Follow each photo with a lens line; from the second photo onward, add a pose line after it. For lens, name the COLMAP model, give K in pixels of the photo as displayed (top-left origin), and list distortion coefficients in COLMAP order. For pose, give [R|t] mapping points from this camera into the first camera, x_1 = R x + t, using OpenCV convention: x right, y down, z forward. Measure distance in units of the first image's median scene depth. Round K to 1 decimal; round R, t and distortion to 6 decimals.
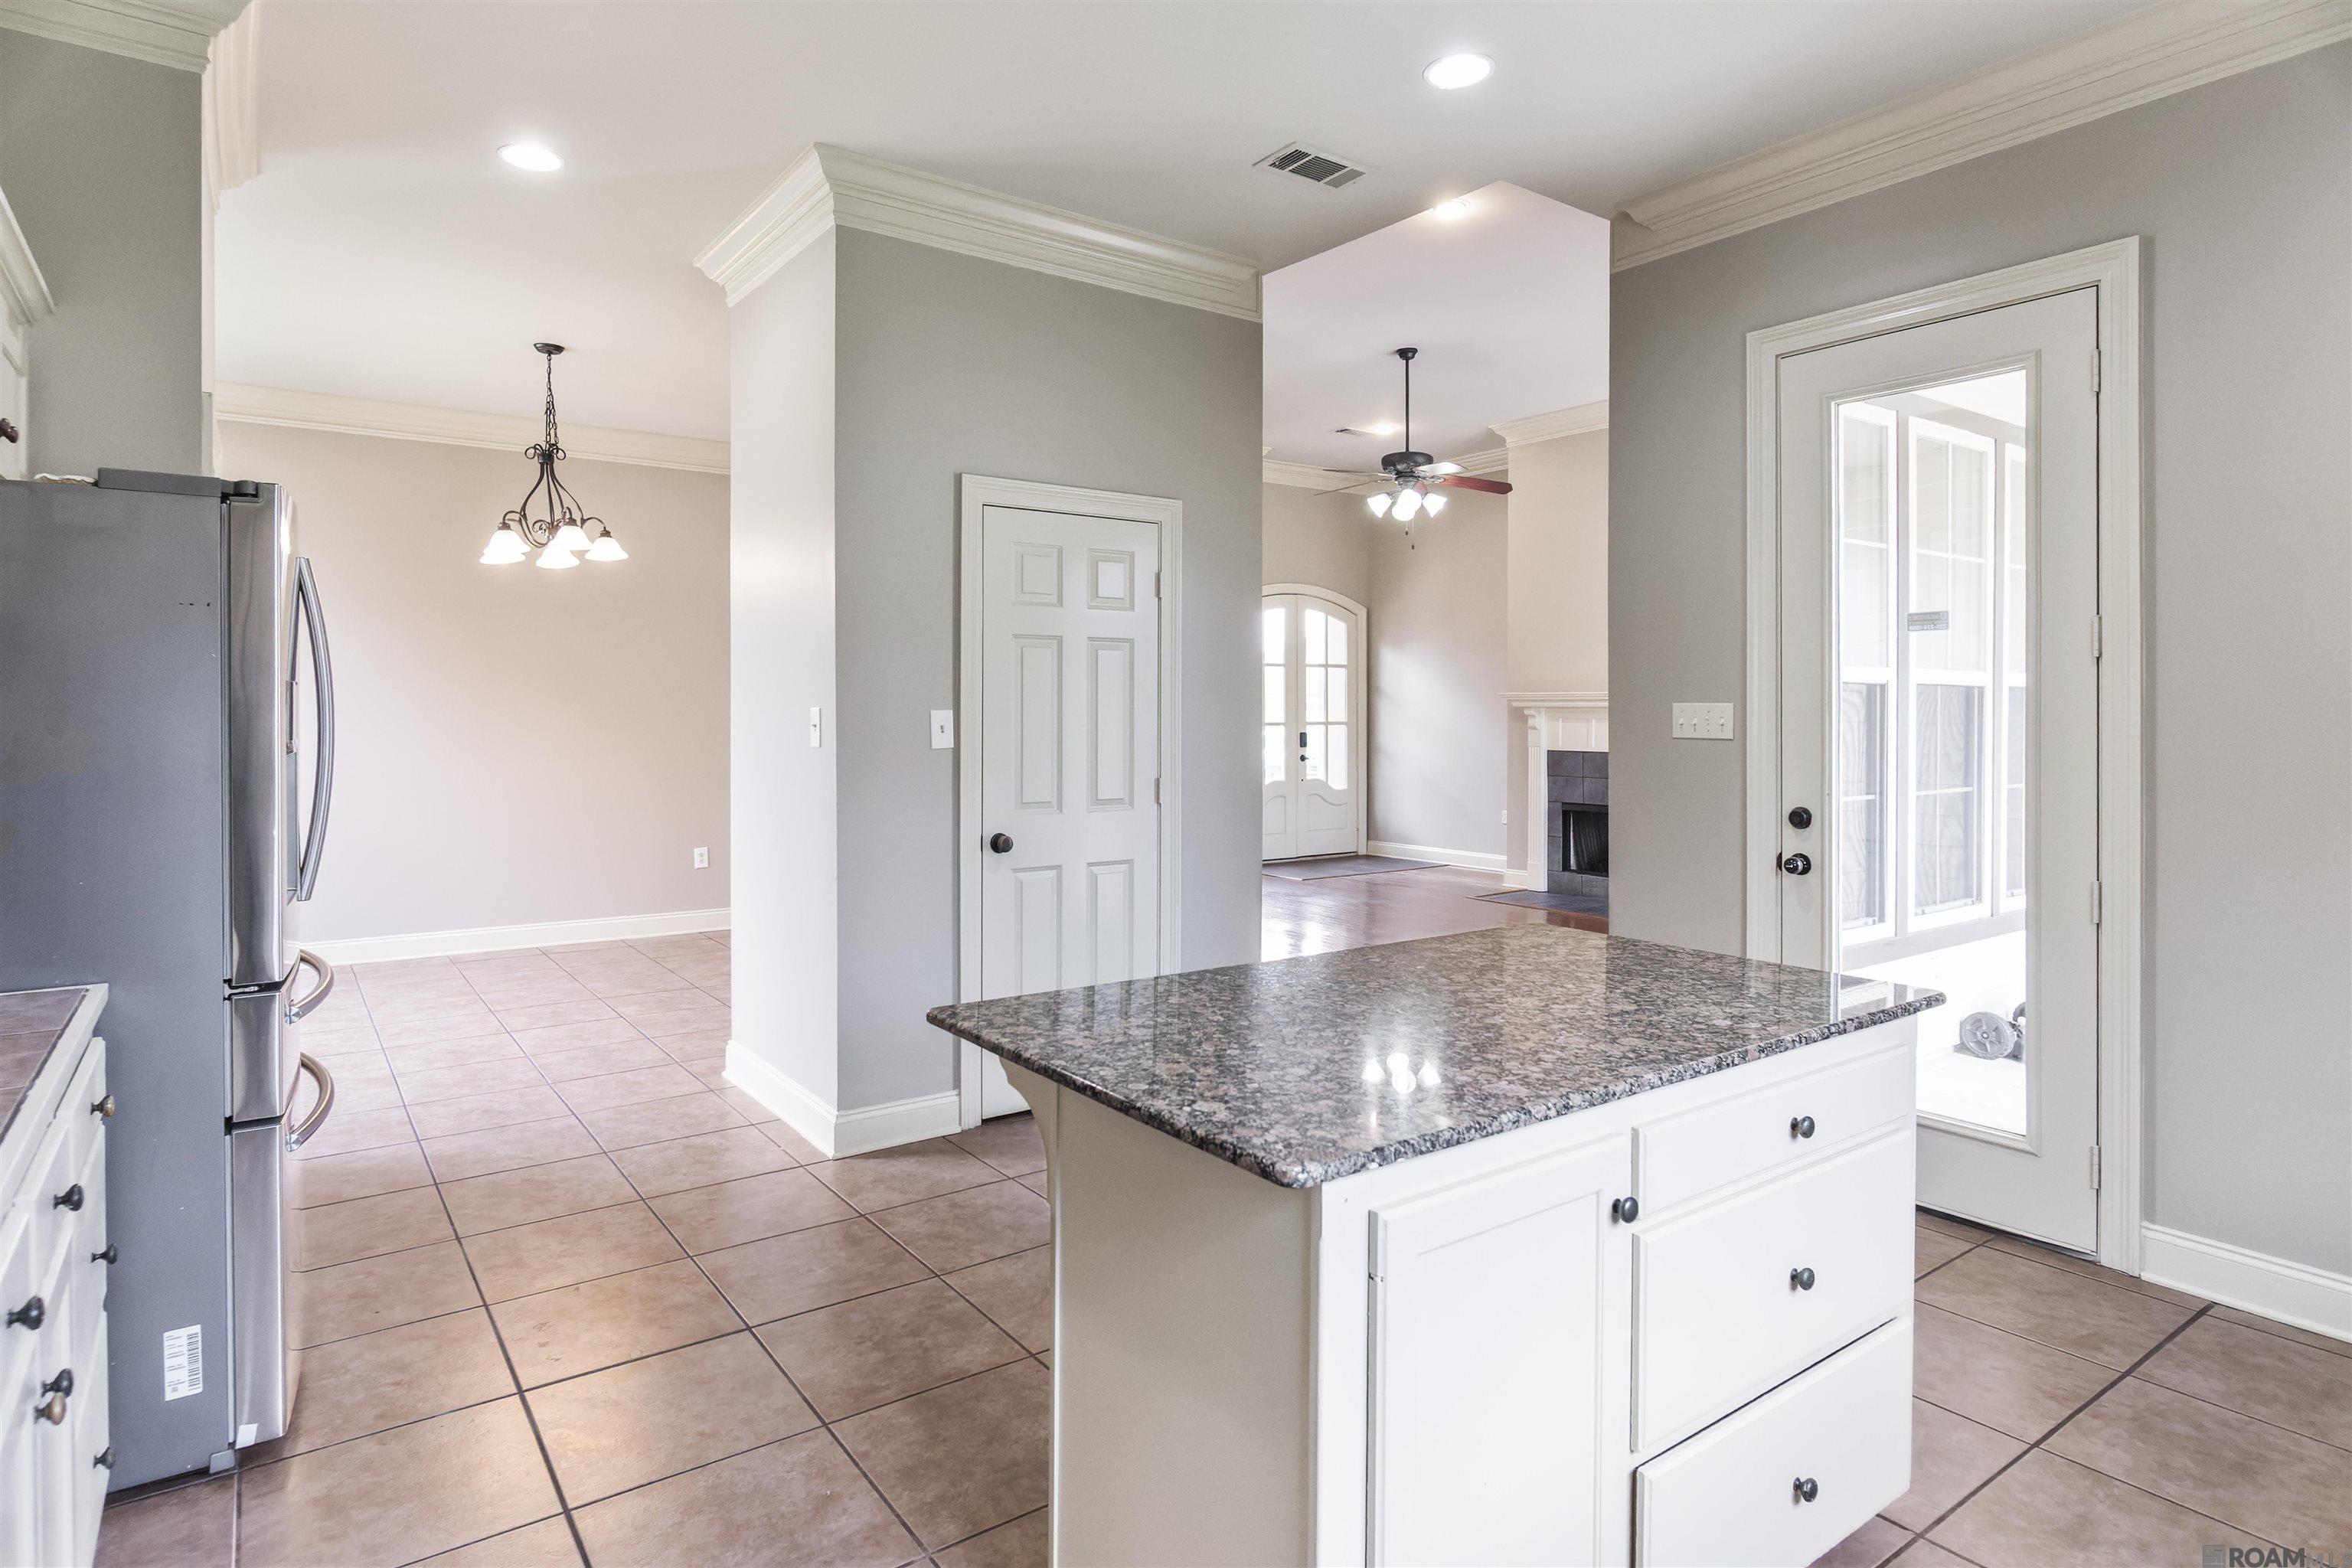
lens RADIAL K [[1265.6, 0, 1162.4], [0, 1265.6, 721.3], [0, 0, 1]] dist [-0.005972, 0.003865]
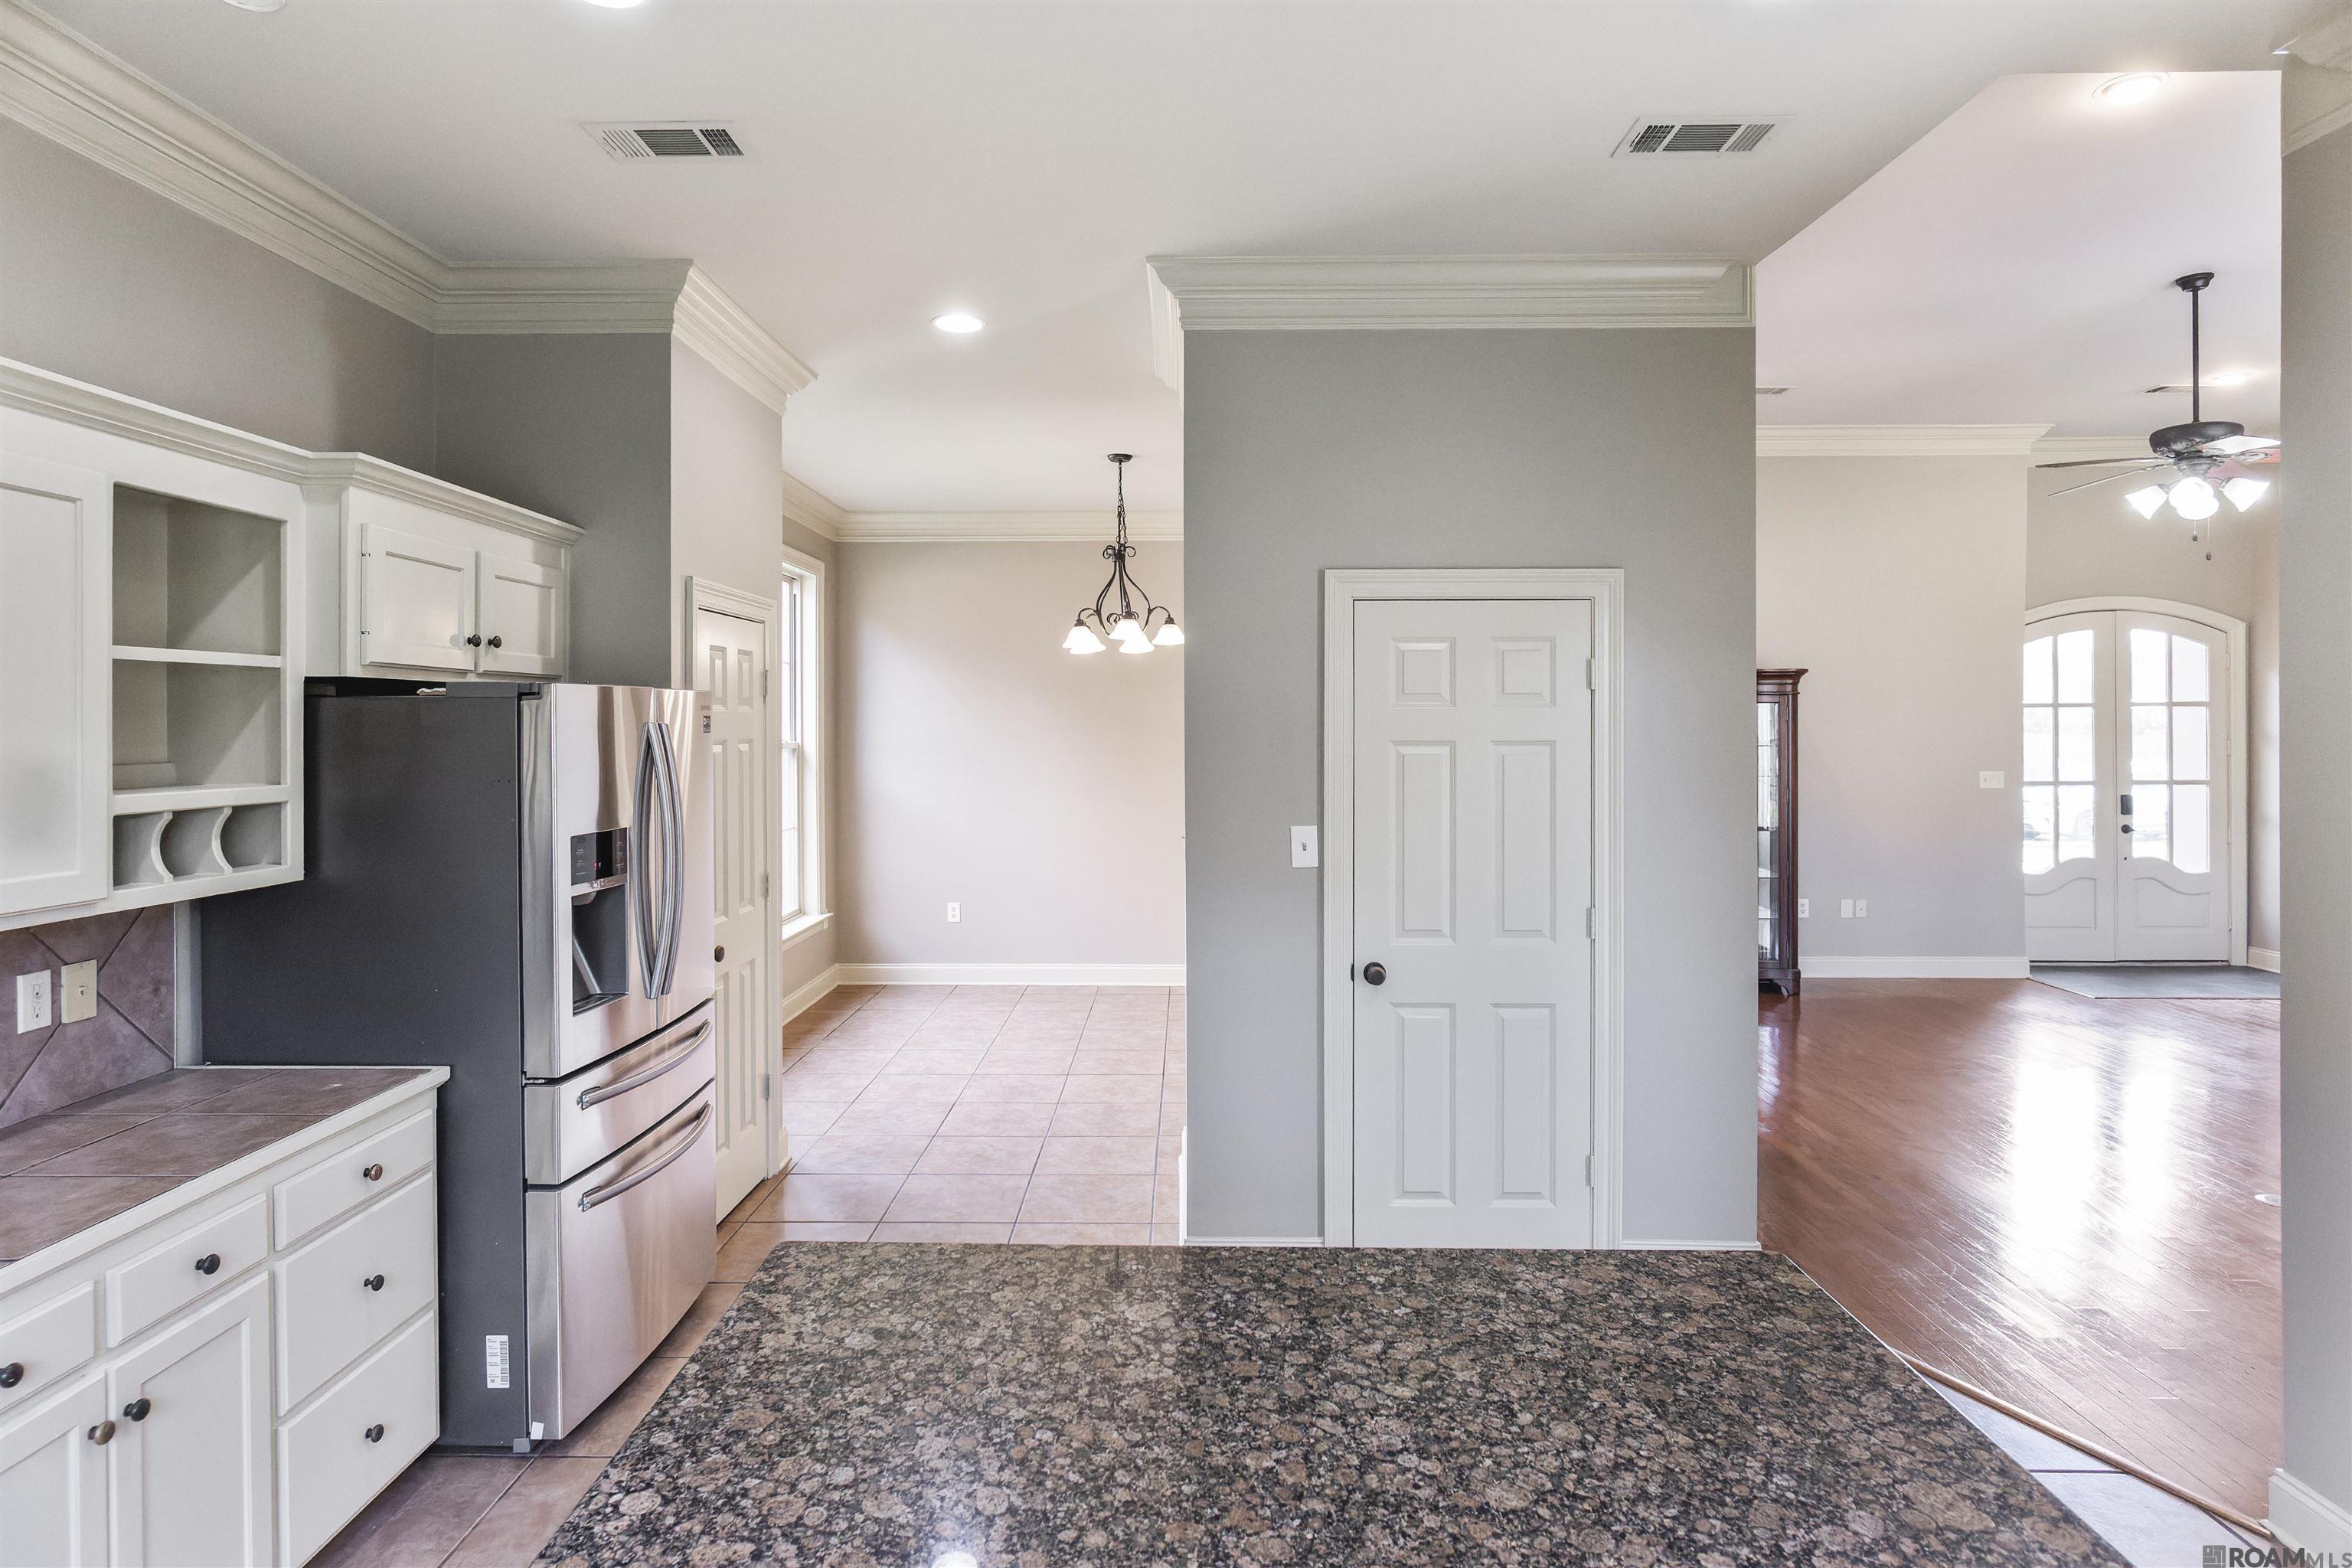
lens RADIAL K [[1265.6, 0, 1160.7], [0, 1265.6, 731.6], [0, 0, 1]] dist [-0.005972, 0.003865]
pose [[0.803463, -0.000210, -0.595355, 0.116688], [-0.002270, 0.999992, -0.003416, -0.029631], [0.595351, 0.004096, 0.803455, 0.075749]]
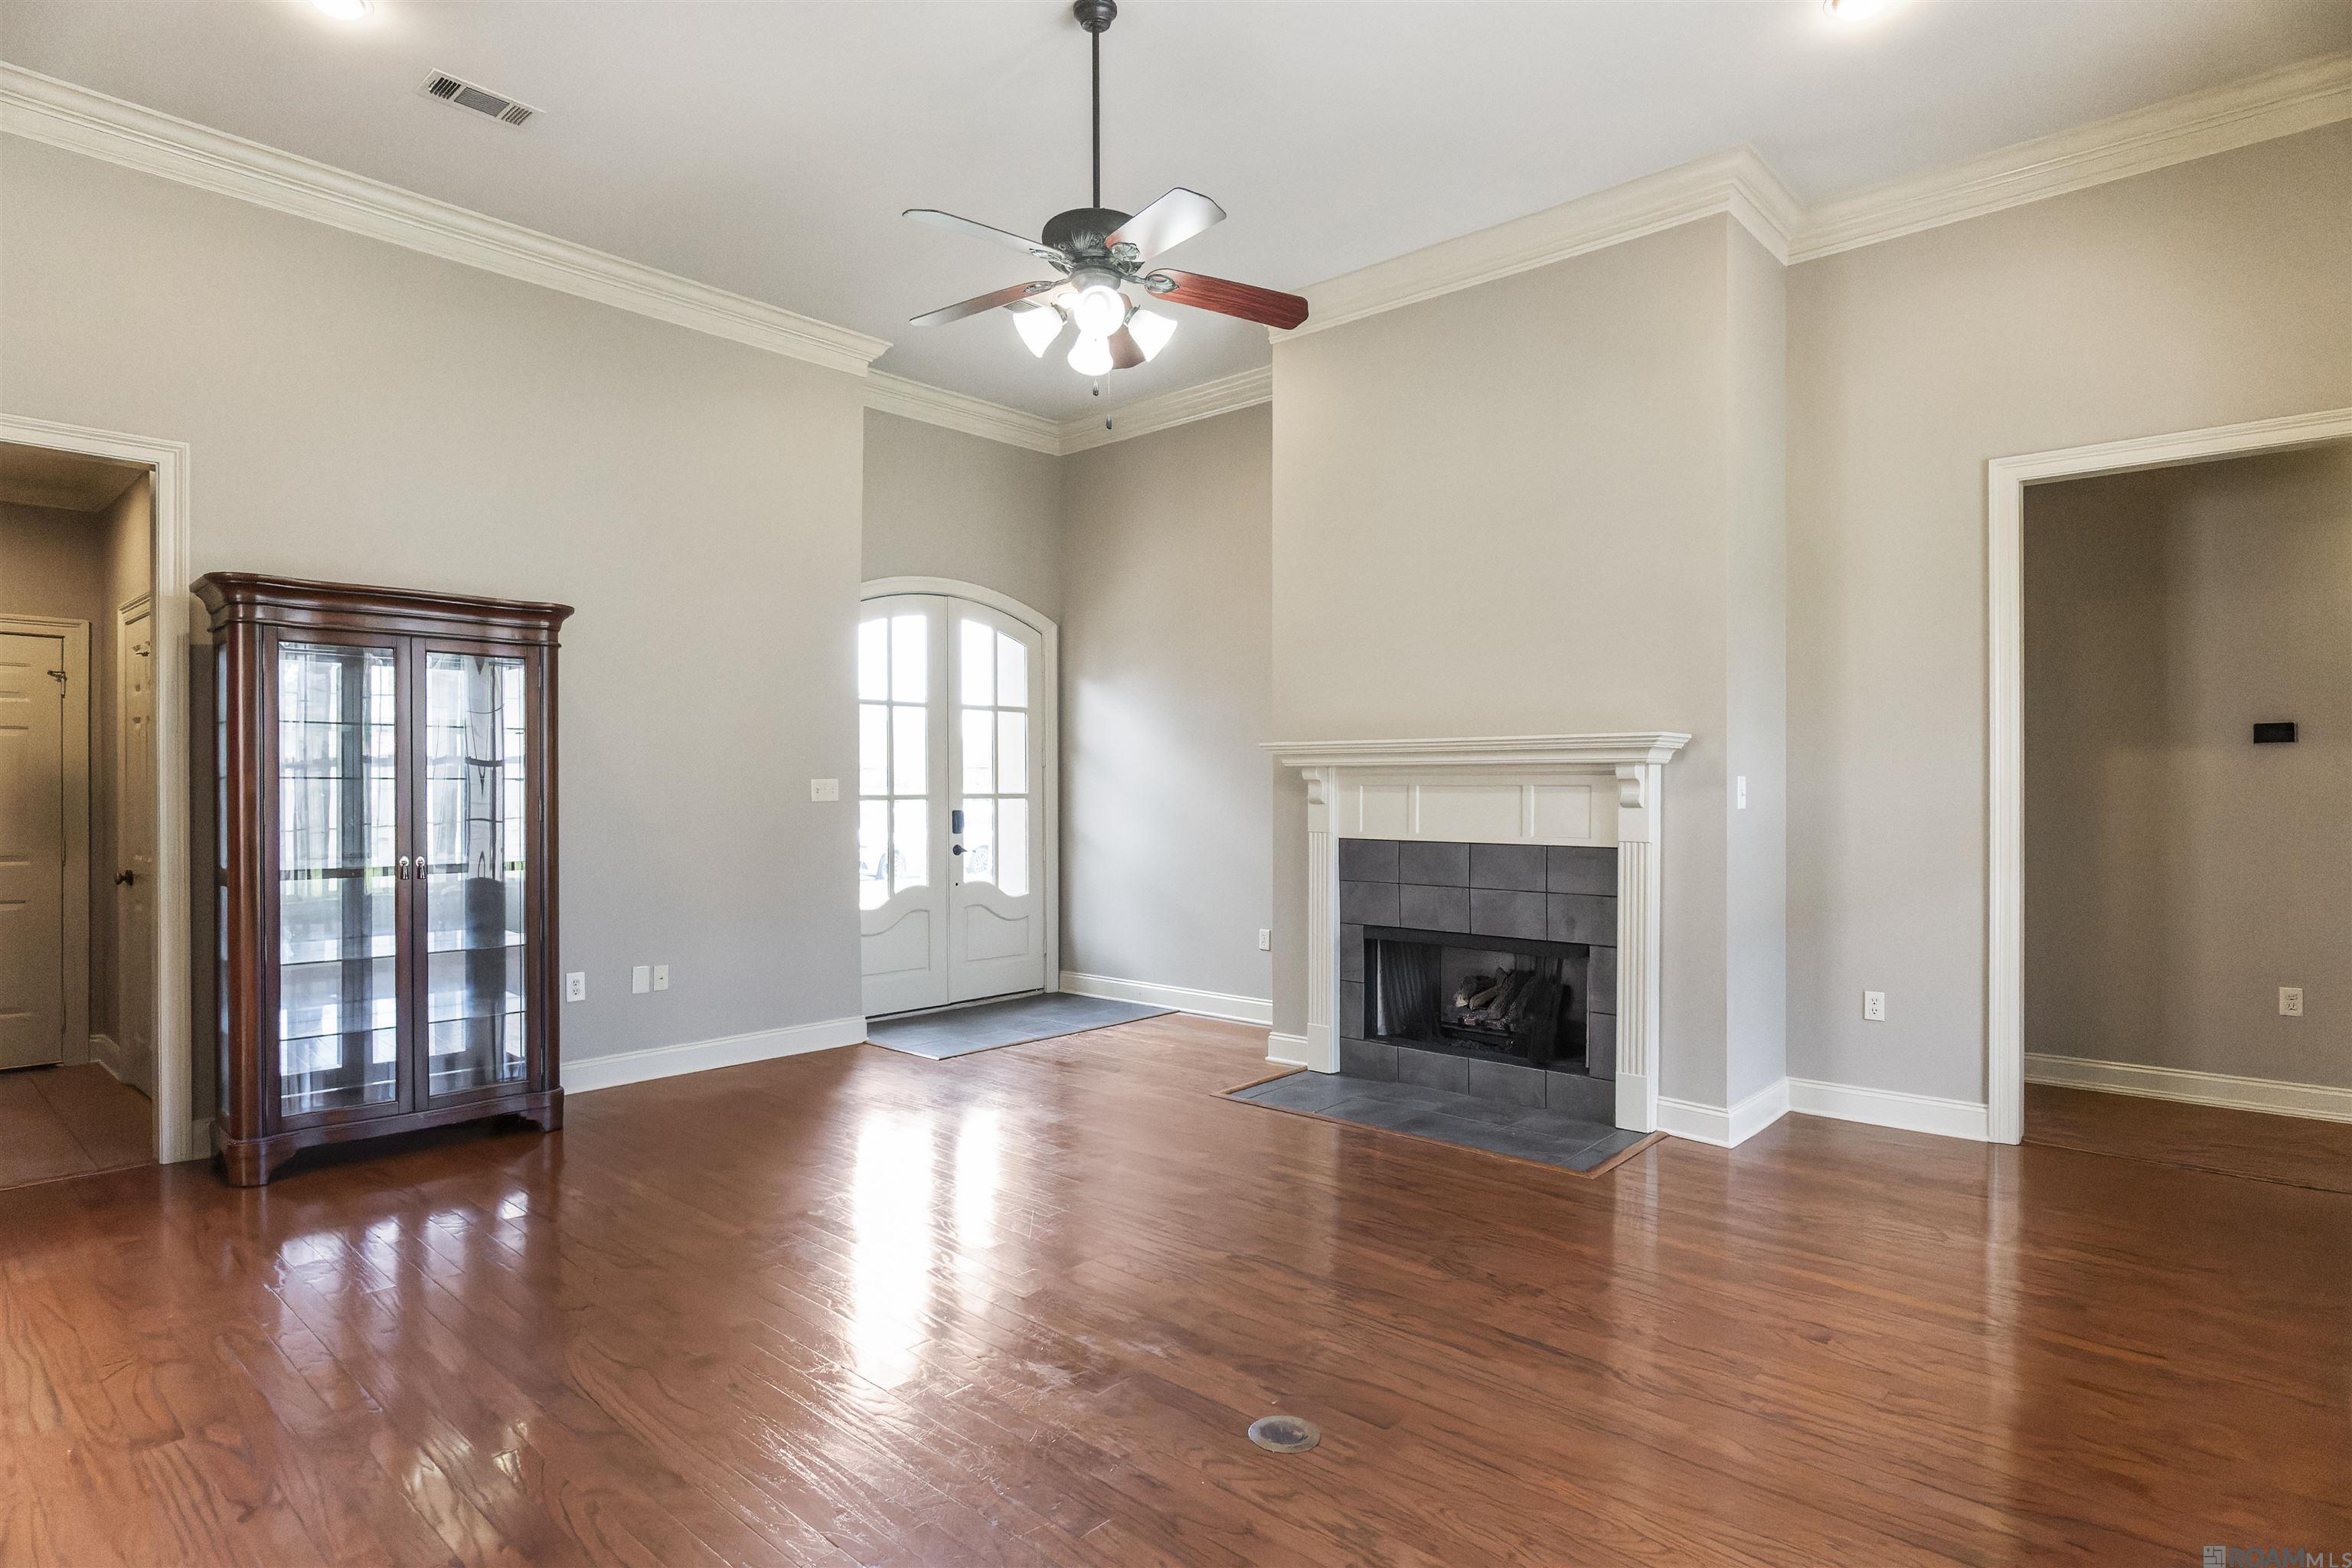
lens RADIAL K [[1265.6, 0, 1159.9], [0, 1265.6, 785.4], [0, 0, 1]] dist [-0.005972, 0.003865]
pose [[0.977262, -0.002156, 0.212023, 0.090539], [0.003981, 0.999959, -0.008183, 0.002098], [-0.211997, 0.008841, 0.977230, 0.418071]]
